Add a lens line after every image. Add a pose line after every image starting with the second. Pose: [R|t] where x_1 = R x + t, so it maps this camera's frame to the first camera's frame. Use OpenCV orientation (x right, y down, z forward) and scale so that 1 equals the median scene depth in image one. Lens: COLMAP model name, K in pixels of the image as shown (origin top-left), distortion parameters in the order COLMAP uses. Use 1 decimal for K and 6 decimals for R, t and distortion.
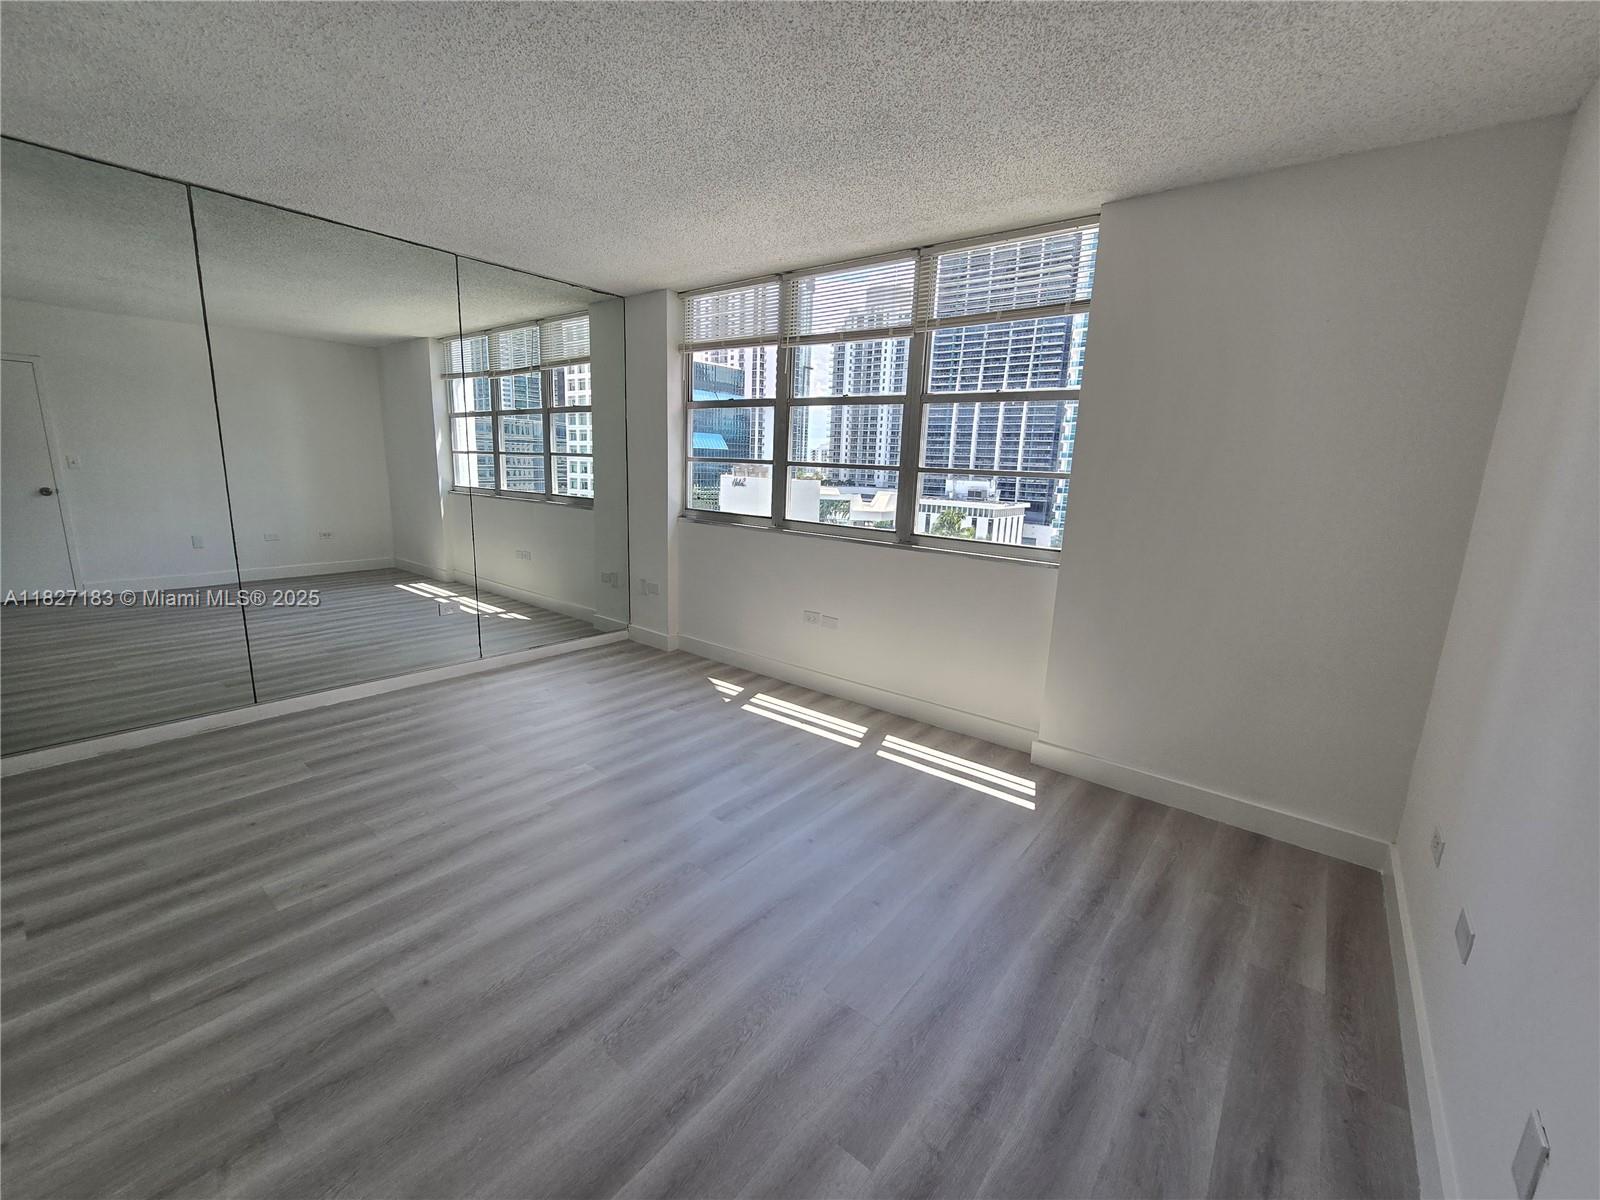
lens RADIAL K [[653.7, 0, 794.9], [0, 653.7, 592.0], [0, 0, 1]] dist [-0.009198, 0.001838]
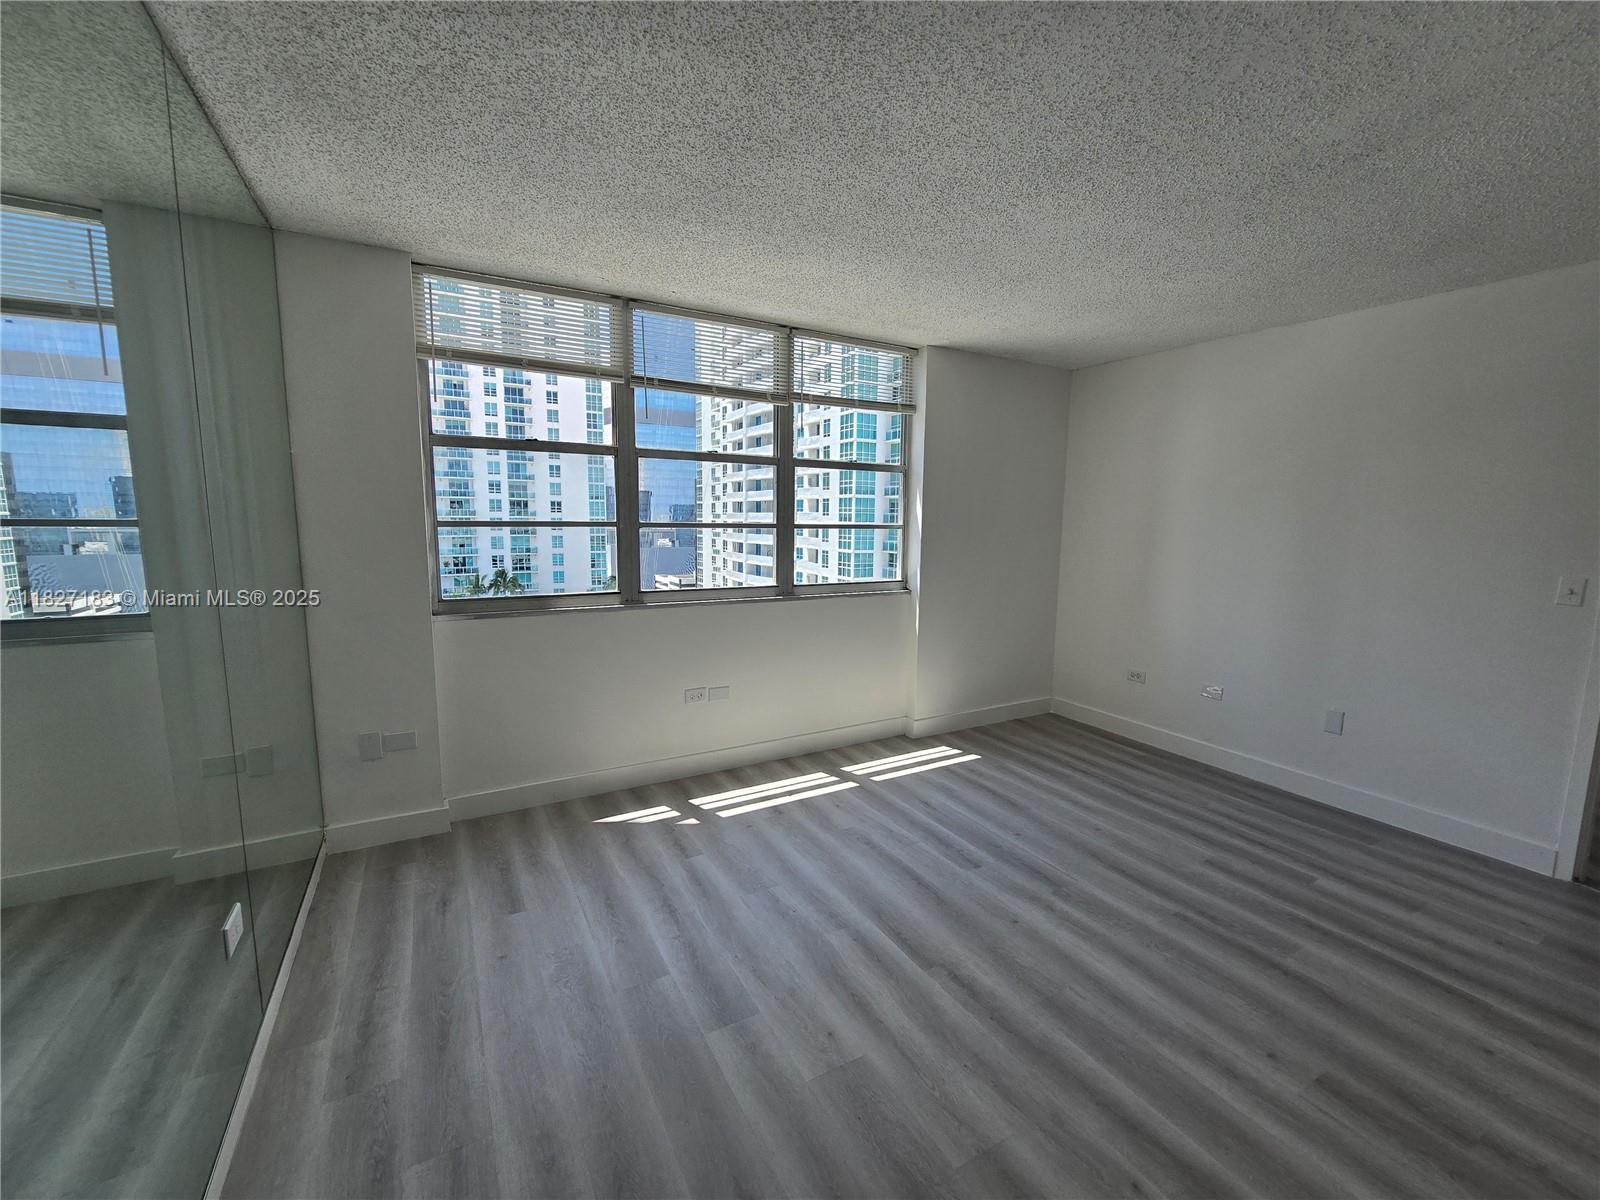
lens RADIAL K [[653.7, 0, 805.2], [0, 653.7, 599.4], [0, 0, 1]] dist [-0.009198, 0.001838]
pose [[0.380581, -0.149260, 0.912622, -0.842394], [0.189612, 0.978515, 0.080964, -0.157207], [-0.905100, 0.142231, 0.400706, 0.585611]]
